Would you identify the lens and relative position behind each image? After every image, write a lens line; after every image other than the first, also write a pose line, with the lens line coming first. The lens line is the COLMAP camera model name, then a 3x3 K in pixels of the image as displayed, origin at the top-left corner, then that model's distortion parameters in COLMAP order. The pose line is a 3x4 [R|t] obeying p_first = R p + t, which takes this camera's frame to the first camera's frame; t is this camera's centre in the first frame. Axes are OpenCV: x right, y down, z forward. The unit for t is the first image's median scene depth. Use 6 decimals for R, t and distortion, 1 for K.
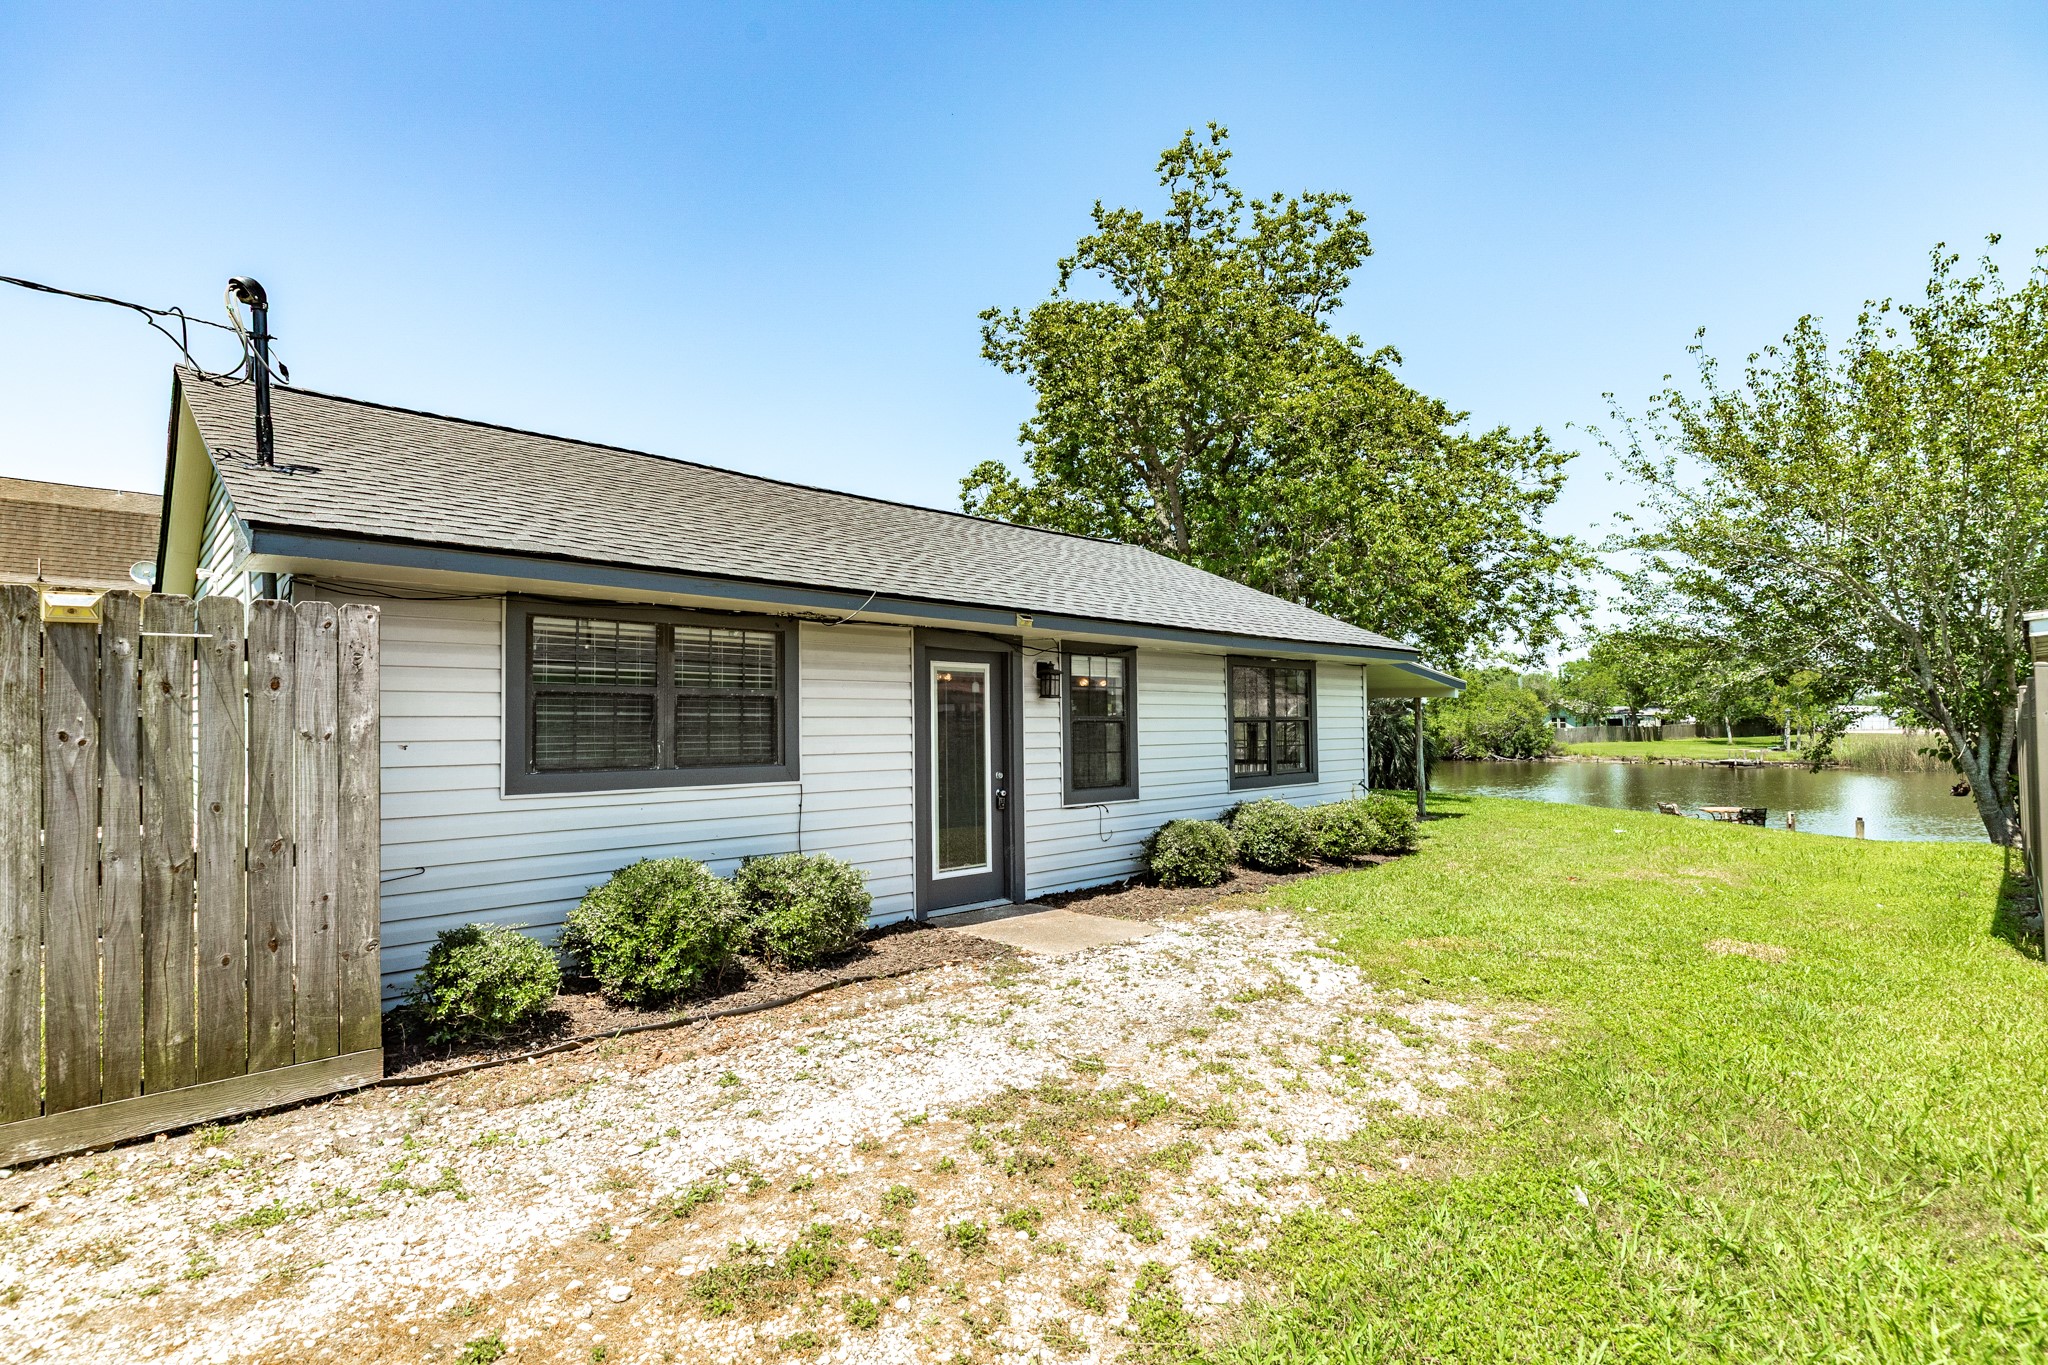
lens RADIAL K [[1011.3, 0, 1024.0], [0, 1011.3, 682.5], [0, 0, 1]] dist [-0.000578, -0.000215]
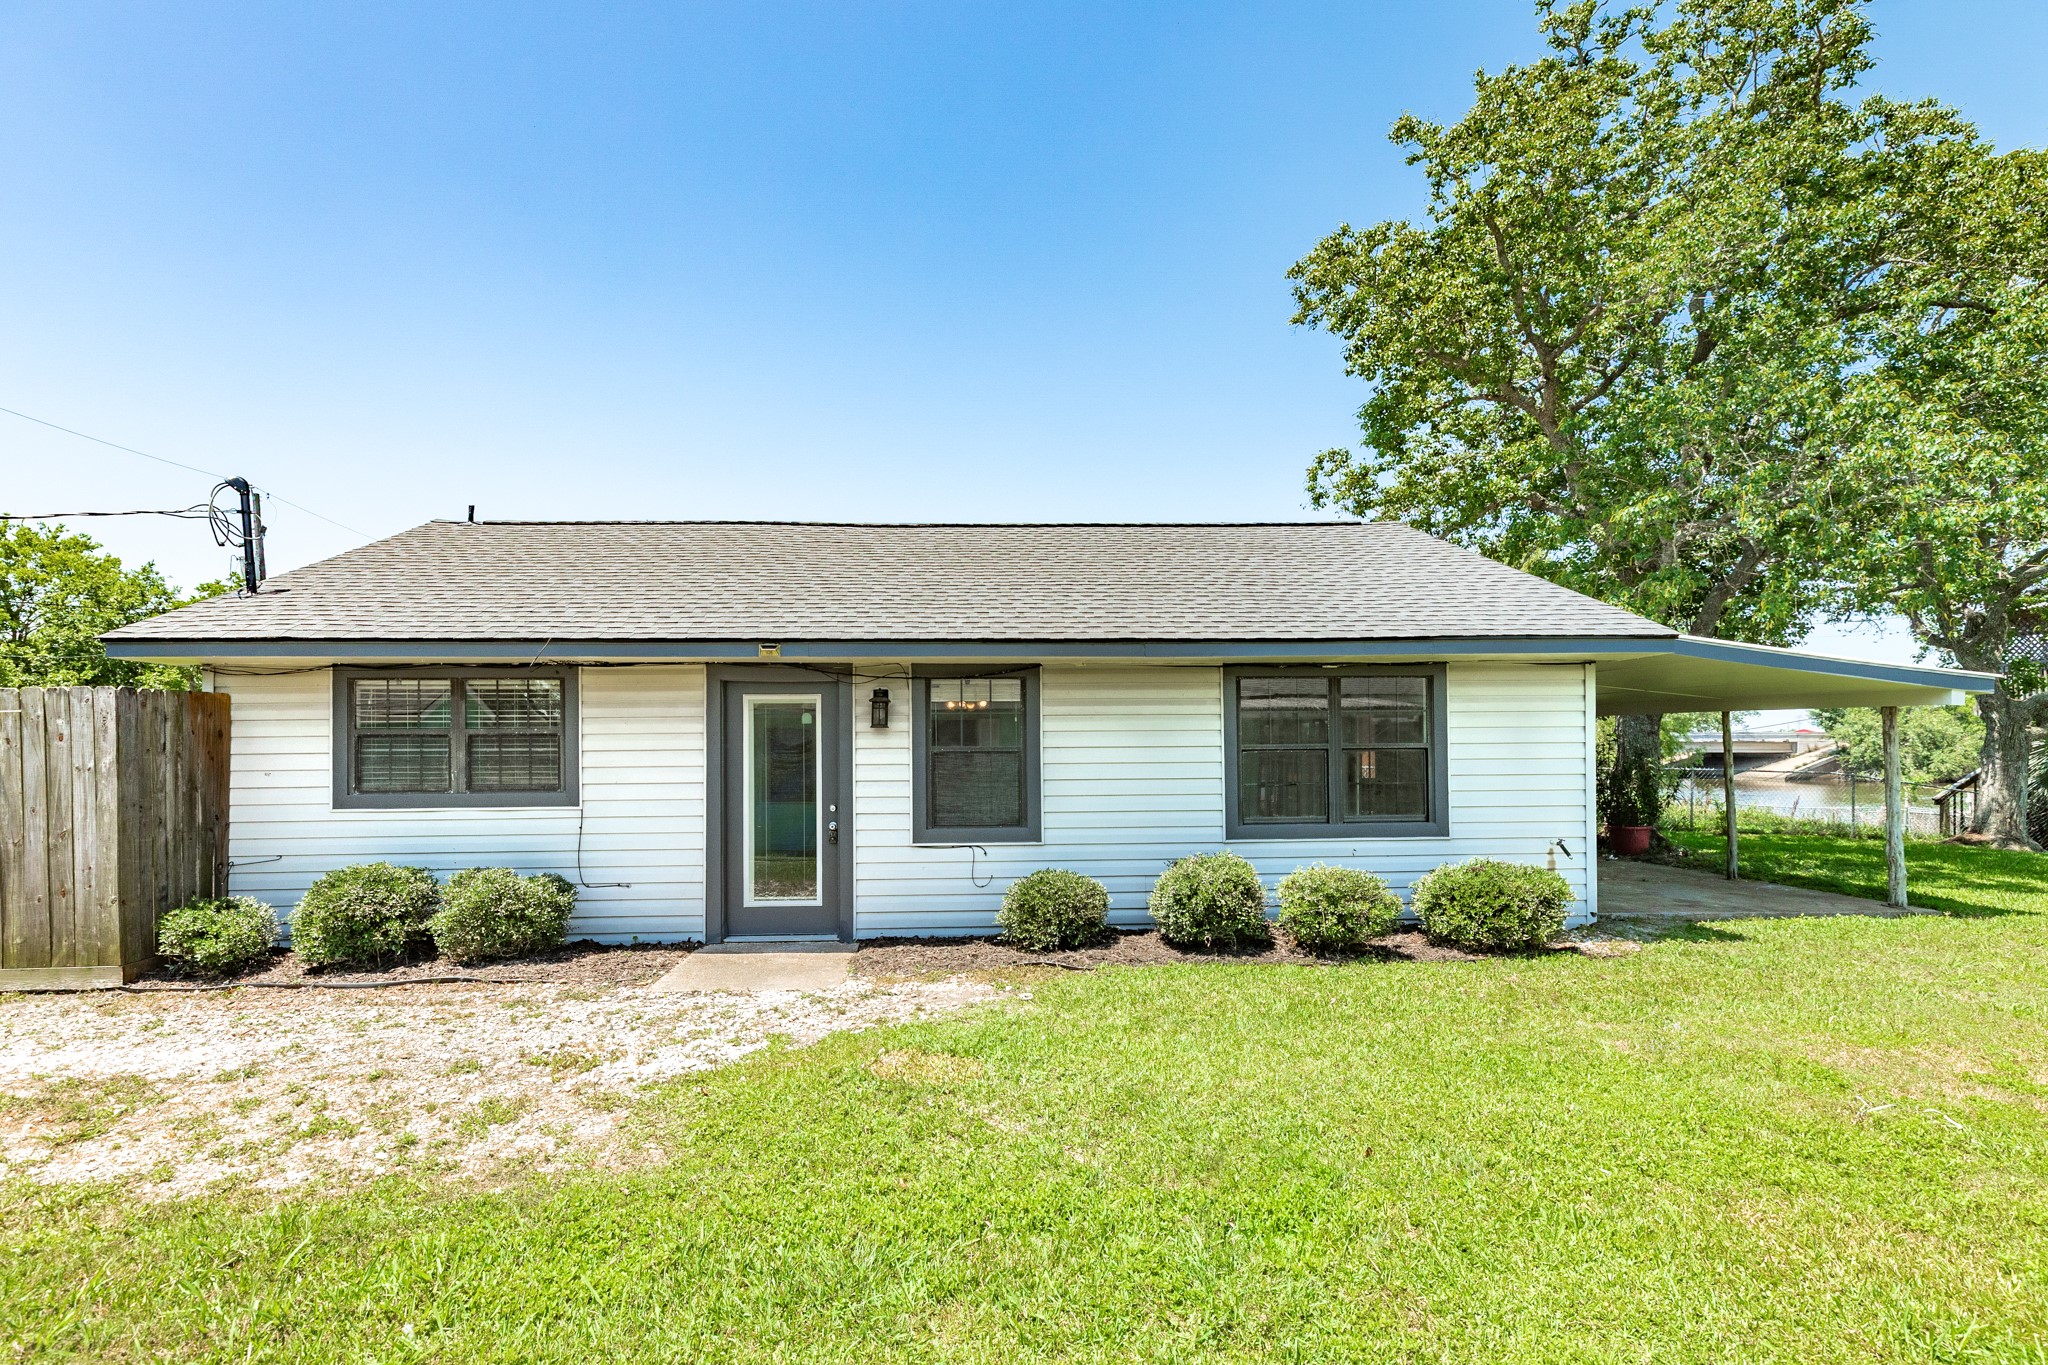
lens RADIAL K [[998.5, 0, 1023.9], [0, 998.5, 742.0], [0, 0, 1]] dist [0.003720, 0.000856]
pose [[0.740646, -0.006247, -0.671867, 0.914621], [0.033149, 0.999079, 0.027253, 0.009696], [0.671078, -0.042456, 0.740170, 0.501189]]
